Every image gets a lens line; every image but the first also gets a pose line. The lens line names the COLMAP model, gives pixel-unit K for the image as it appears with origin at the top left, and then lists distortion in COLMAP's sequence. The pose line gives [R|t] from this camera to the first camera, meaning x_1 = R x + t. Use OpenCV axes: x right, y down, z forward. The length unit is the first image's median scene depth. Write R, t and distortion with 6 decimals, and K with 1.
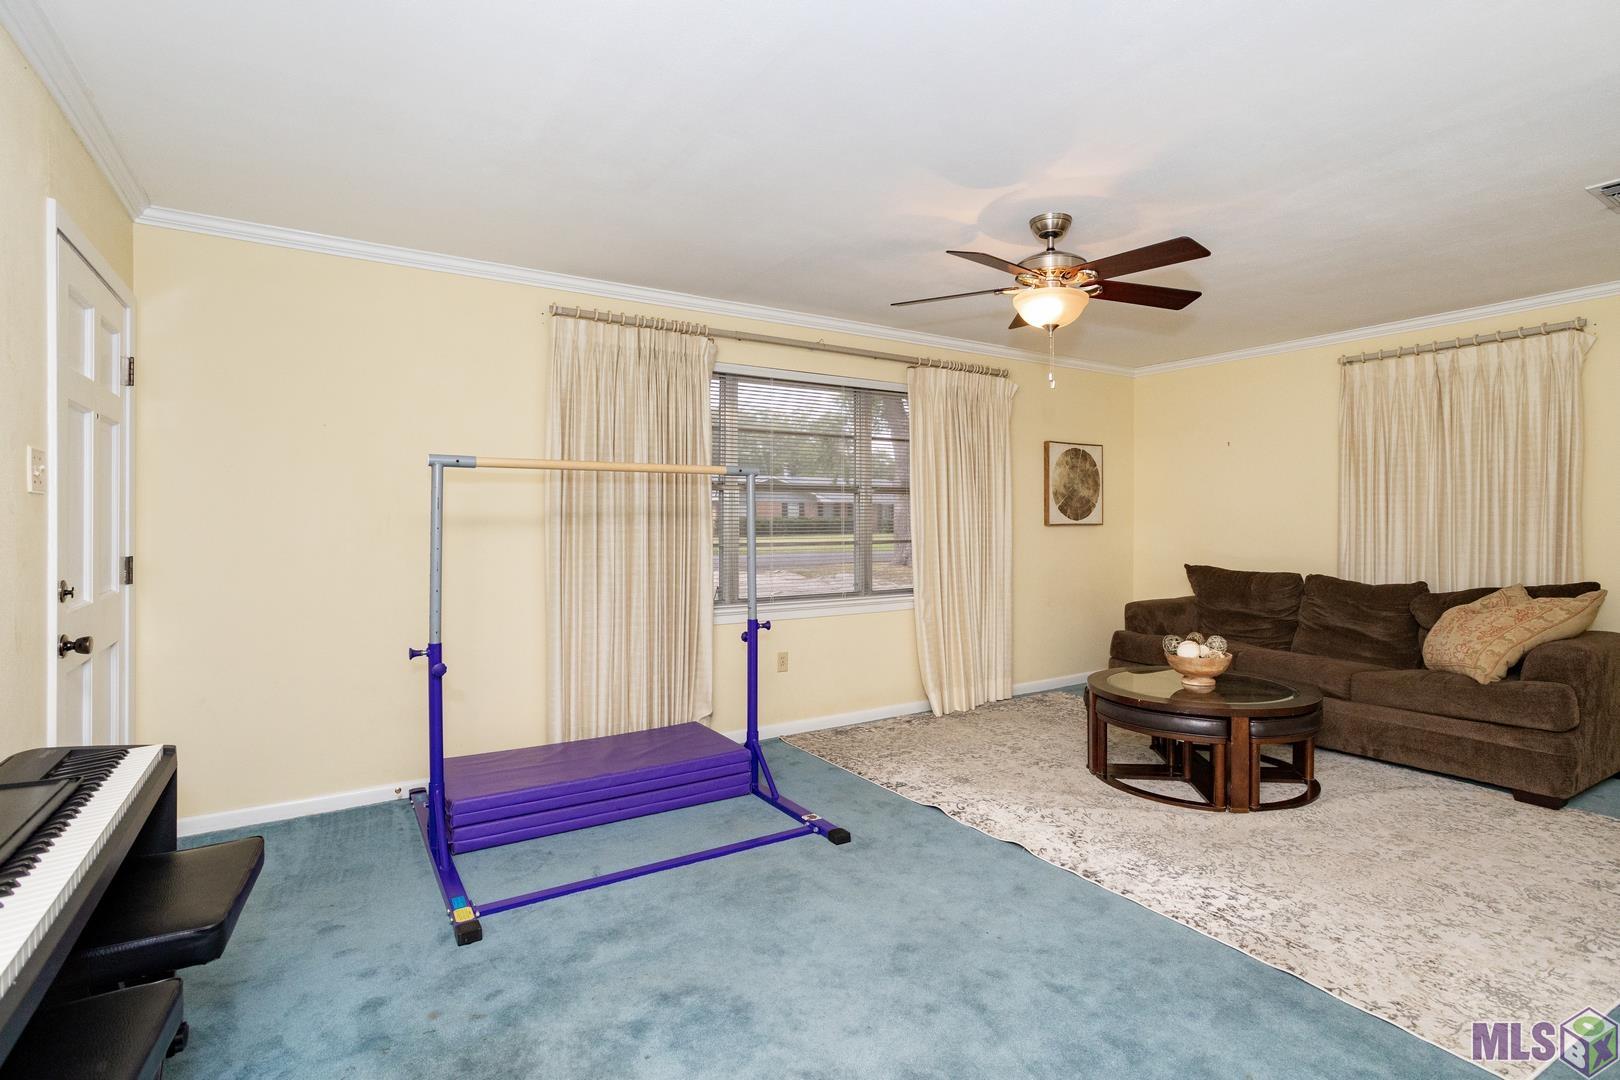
lens RADIAL K [[776.5, 0, 827.2], [0, 776.5, 510.9], [0, 0, 1]] dist [-0.044500, 0.025926]
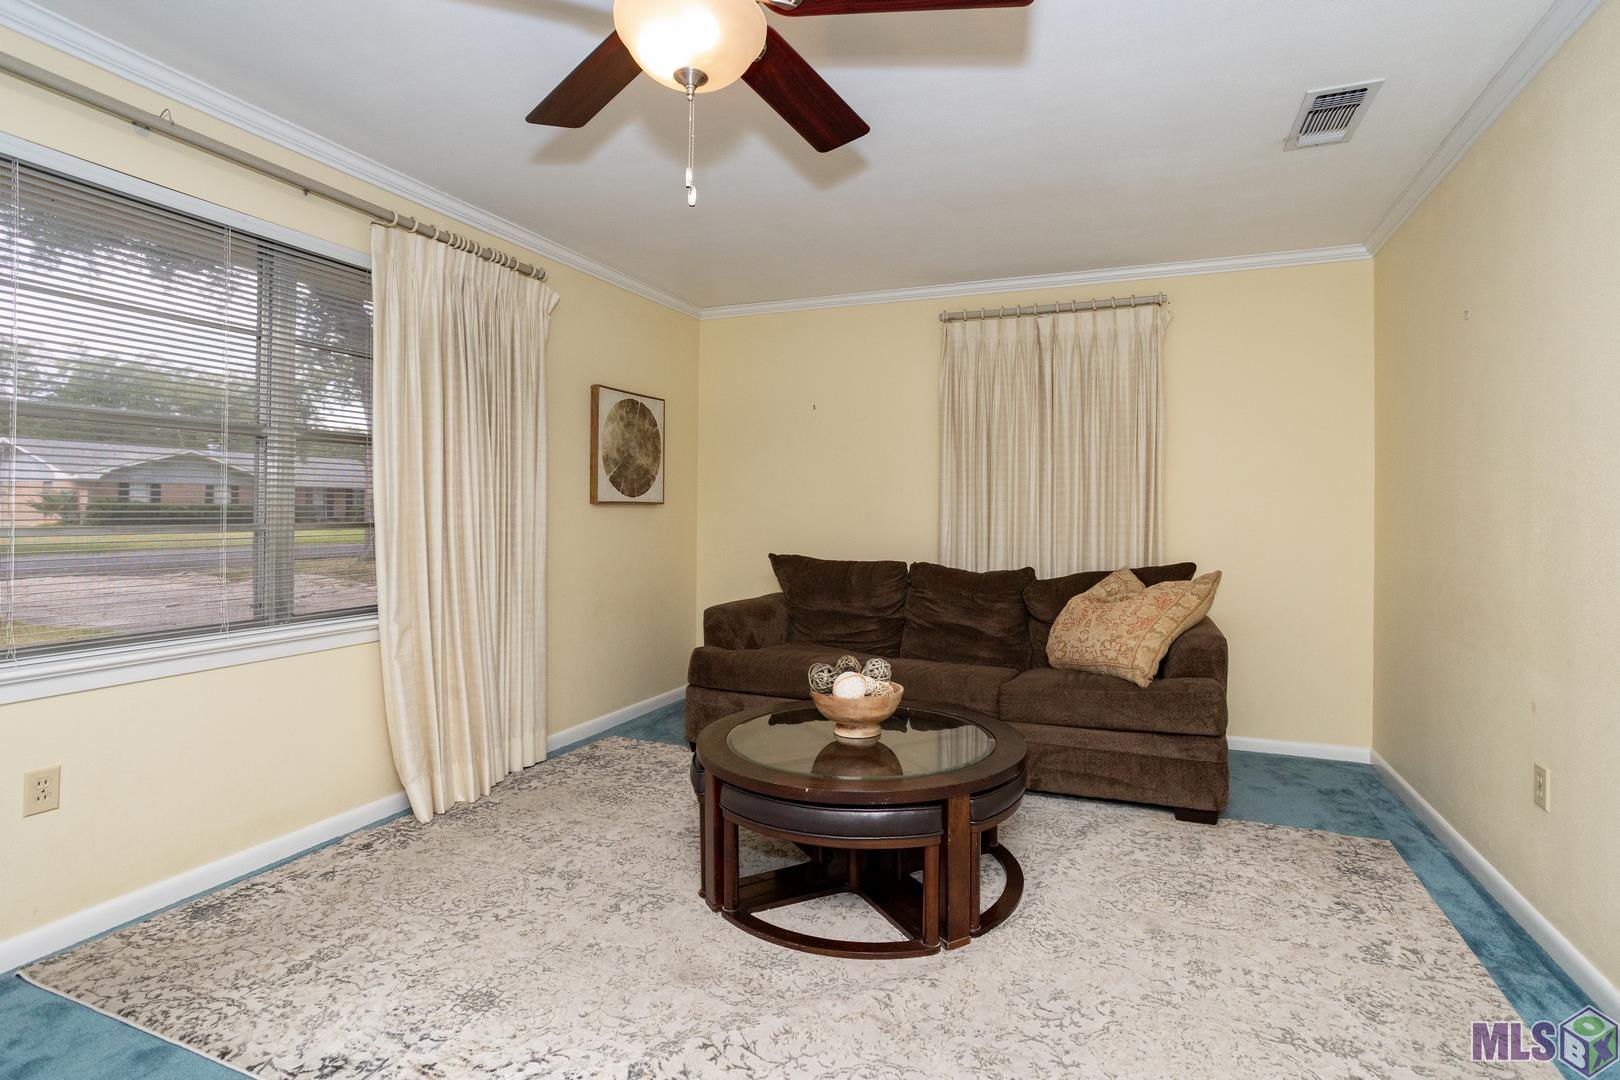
lens RADIAL K [[776.5, 0, 827.2], [0, 776.5, 510.9], [0, 0, 1]] dist [-0.044500, 0.025926]
pose [[0.811034, 0.006919, 0.584958, 0.055509], [-0.014774, 0.999853, 0.008659, 0.022017], [-0.584812, -0.015665, 0.811018, 0.395716]]
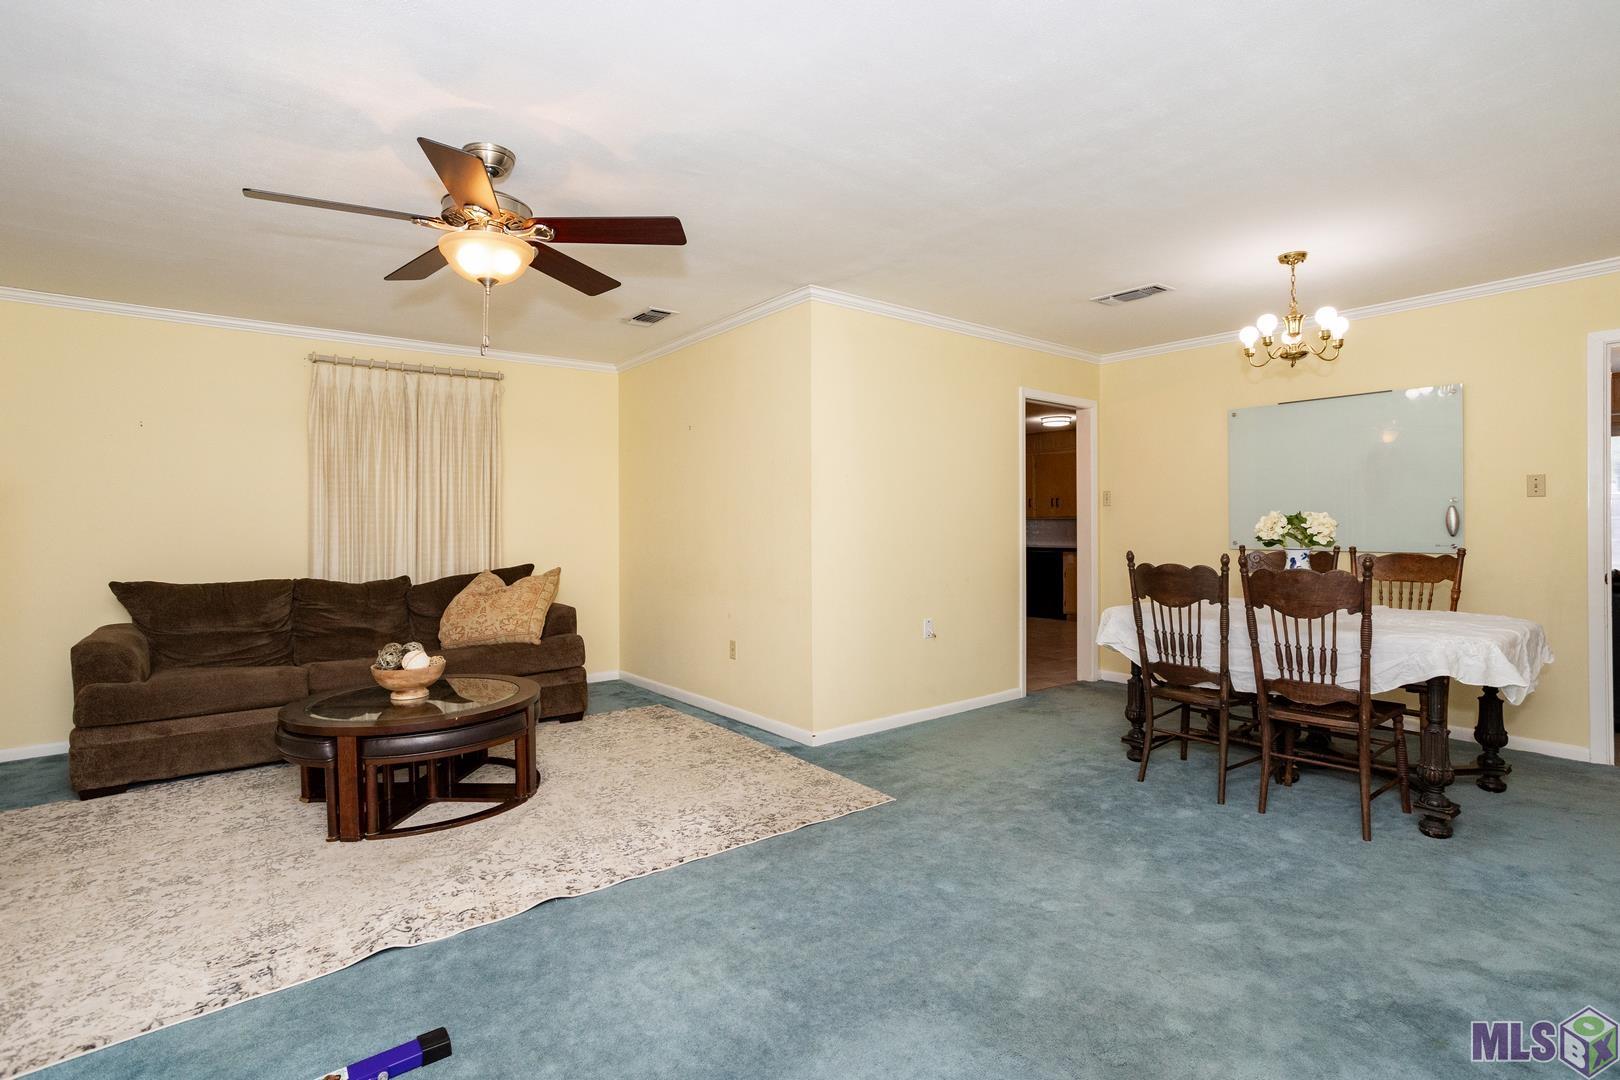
lens RADIAL K [[806.7, 0, 771.7], [0, 806.7, 519.4], [0, 0, 1]] dist [-0.001613, 0.010736]
pose [[-0.066319, 0.006204, 0.997779, -0.421842], [-0.005784, 0.999961, -0.006602, 0.015111], [-0.997782, -0.006209, -0.066280, 0.533684]]
